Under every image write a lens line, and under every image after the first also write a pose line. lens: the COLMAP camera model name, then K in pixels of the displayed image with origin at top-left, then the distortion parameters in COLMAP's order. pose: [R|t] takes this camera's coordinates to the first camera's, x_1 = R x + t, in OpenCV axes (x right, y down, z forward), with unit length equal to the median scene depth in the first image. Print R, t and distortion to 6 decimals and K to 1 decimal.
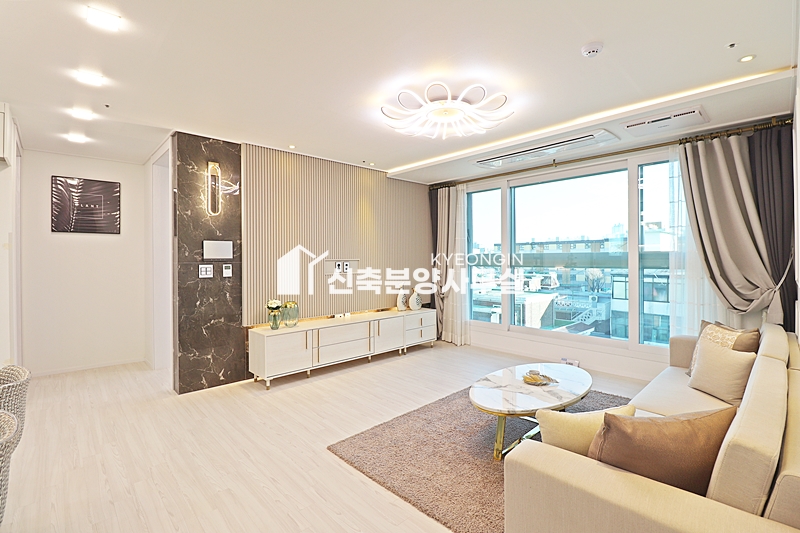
lens RADIAL K [[367.5, 0, 398.1], [0, 367.5, 261.5], [0, 0, 1]] dist [-0.012040, -0.007078]
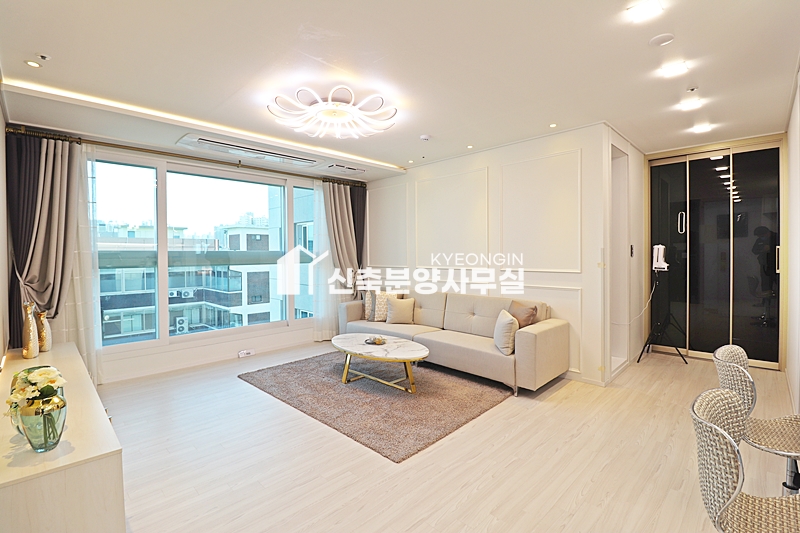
lens RADIAL K [[367.5, 0, 401.0], [0, 367.5, 264.7], [0, 0, 1]] dist [-0.012040, -0.007078]
pose [[-0.034620, -0.023874, 0.999115, -0.793591], [0.019112, 0.999516, 0.024545, -0.002132], [-0.999218, 0.019945, -0.034147, 0.740229]]
